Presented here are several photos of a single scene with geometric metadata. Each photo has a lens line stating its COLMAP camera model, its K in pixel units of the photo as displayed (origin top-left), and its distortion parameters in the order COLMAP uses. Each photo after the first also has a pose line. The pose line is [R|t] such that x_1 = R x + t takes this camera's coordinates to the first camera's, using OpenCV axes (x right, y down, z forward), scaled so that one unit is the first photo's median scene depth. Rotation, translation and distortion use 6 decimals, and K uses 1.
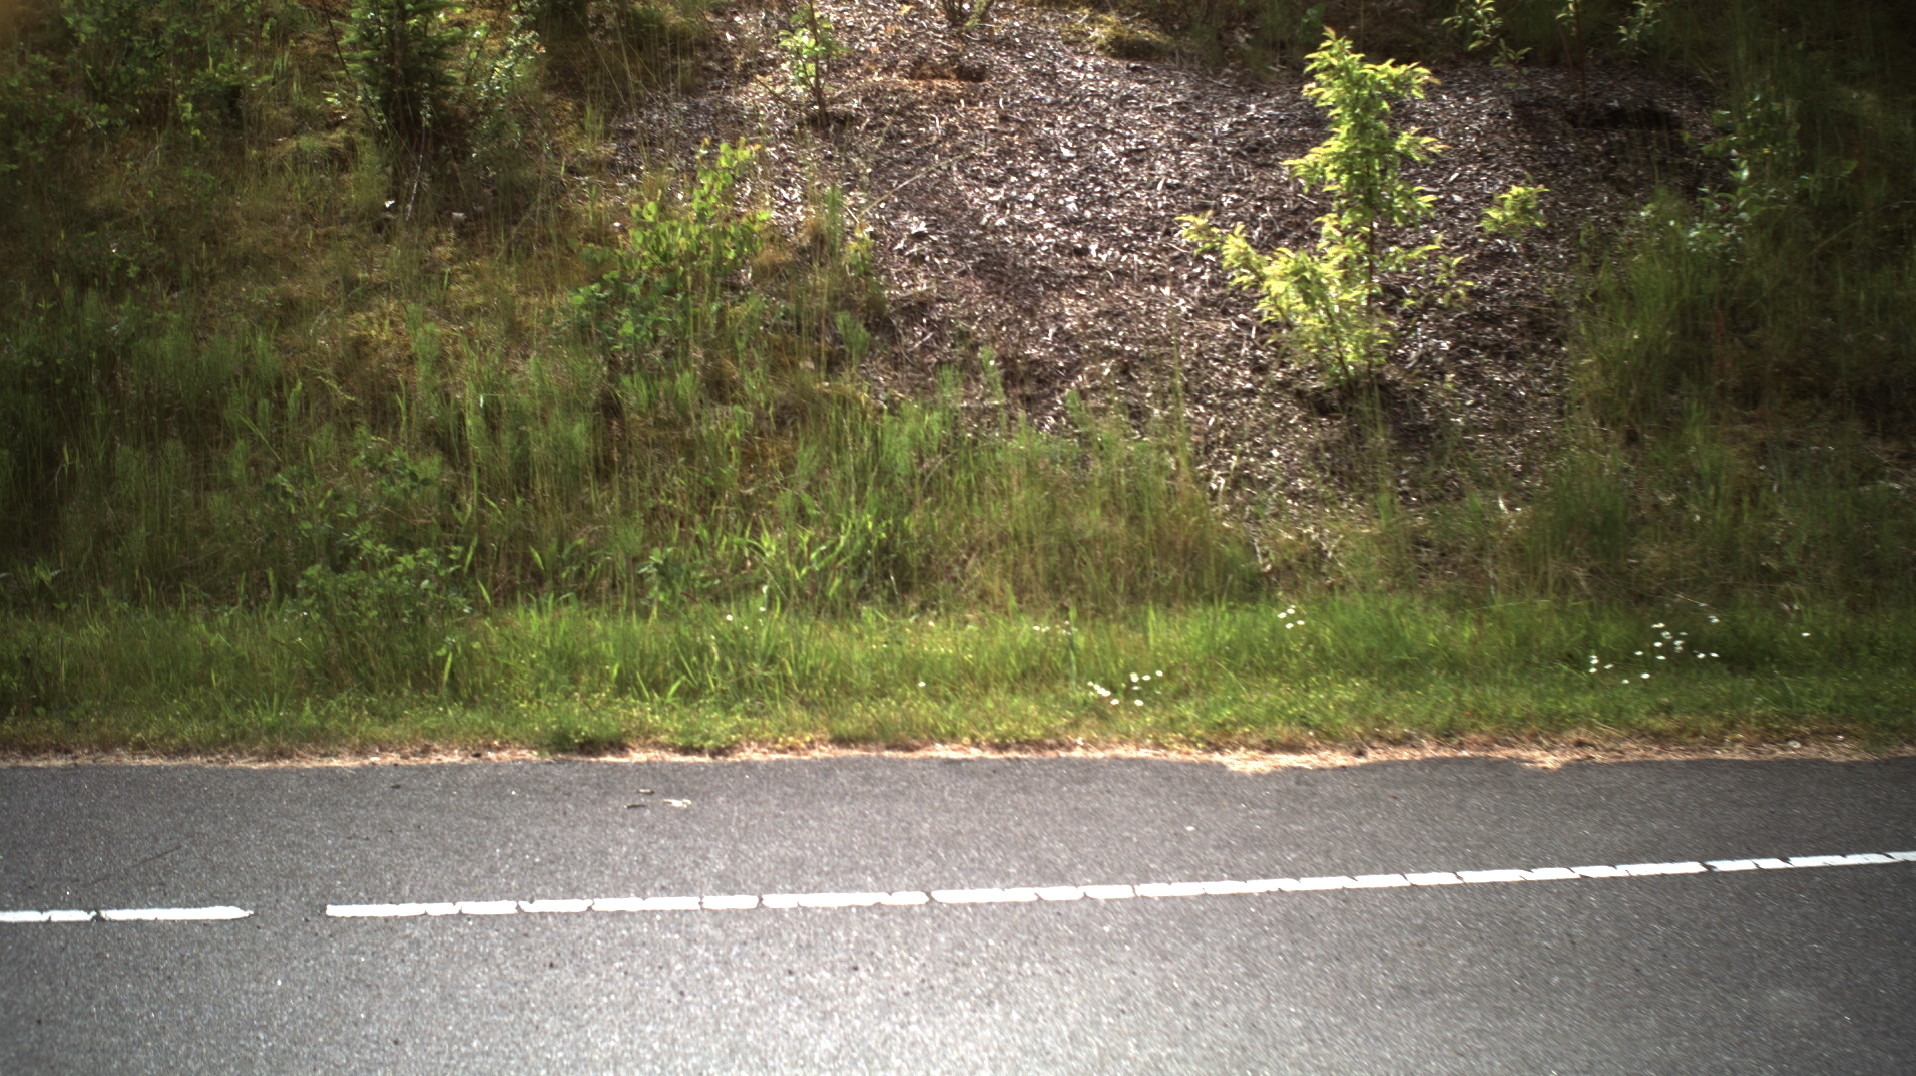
lens RADIAL K [[3560.0, 0, 970.5], [0, 3560.0, 541.1], [0, 0, 1]] dist [-0.241968, 0.000000]
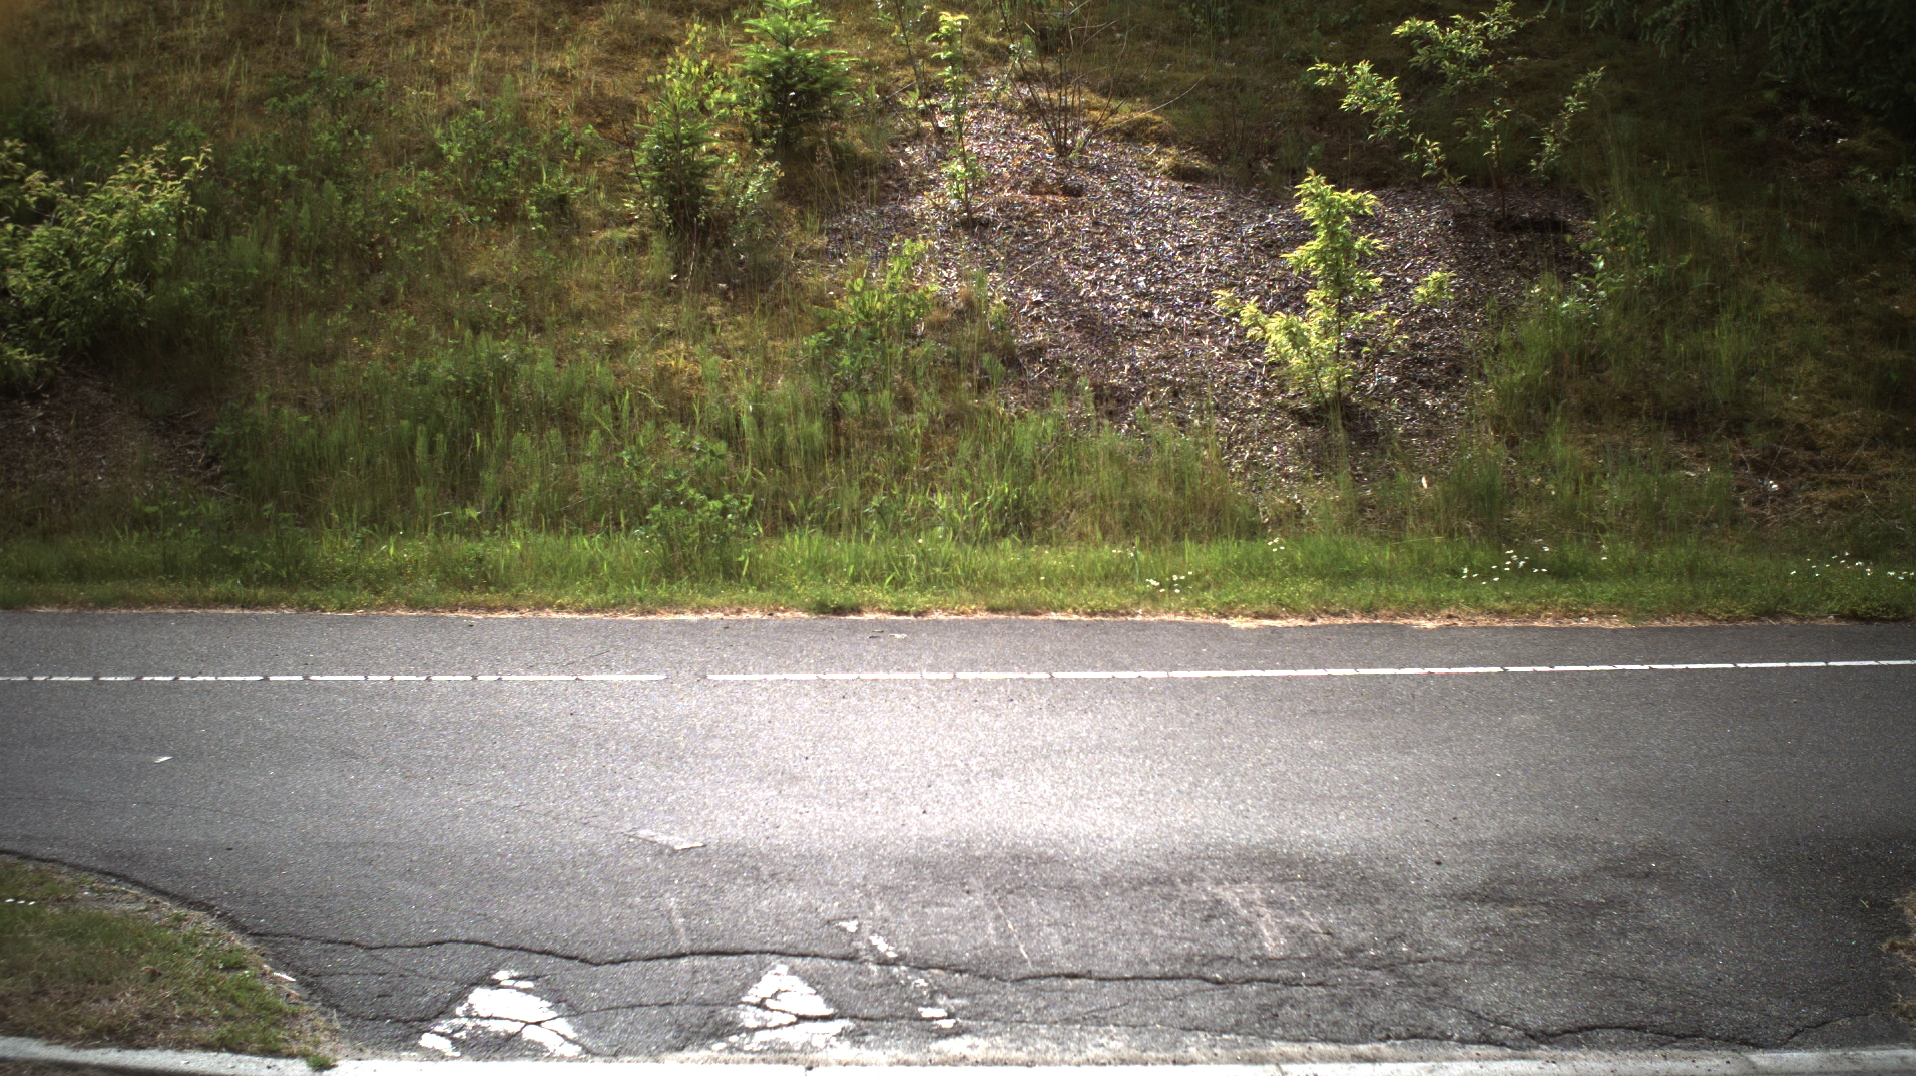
lens RADIAL K [[3560.0, 0, 950.2], [0, 3560.0, 539.2], [0, 0, 1]] dist [-0.241968, 0.000000]
pose [[0.999520, 0.010000, -0.029321, -0.007090], [-0.010699, 0.999660, -0.023788, 0.051175], [0.029073, 0.024090, 0.999287, -0.509717]]
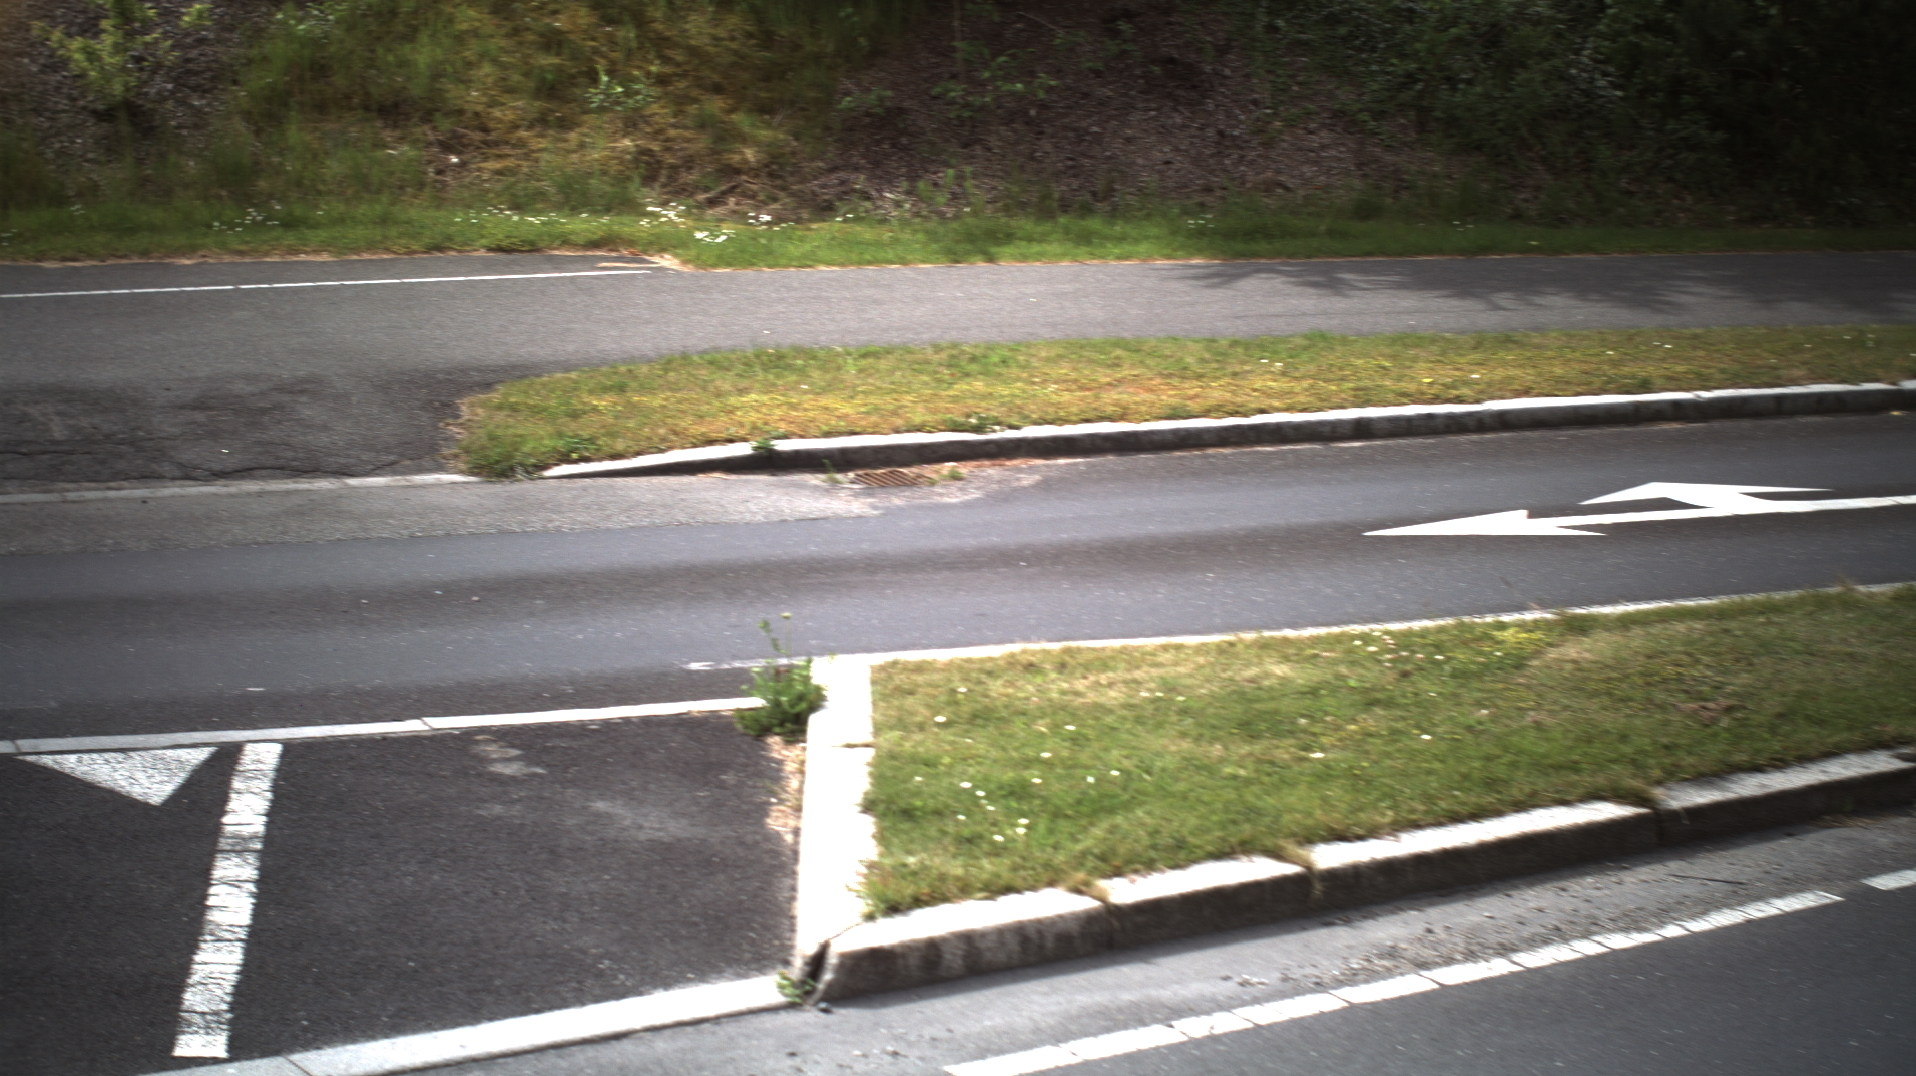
lens RADIAL K [[3560.0, 0, 957.7], [0, 3560.0, 536.2], [0, 0, 1]] dist [-0.241968, 0.000000]
pose [[0.957690, -0.032642, 0.285944, -0.009145], [0.017083, 0.998243, 0.056738, 0.094187], [-0.287293, -0.049453, 0.956565, -1.024454]]
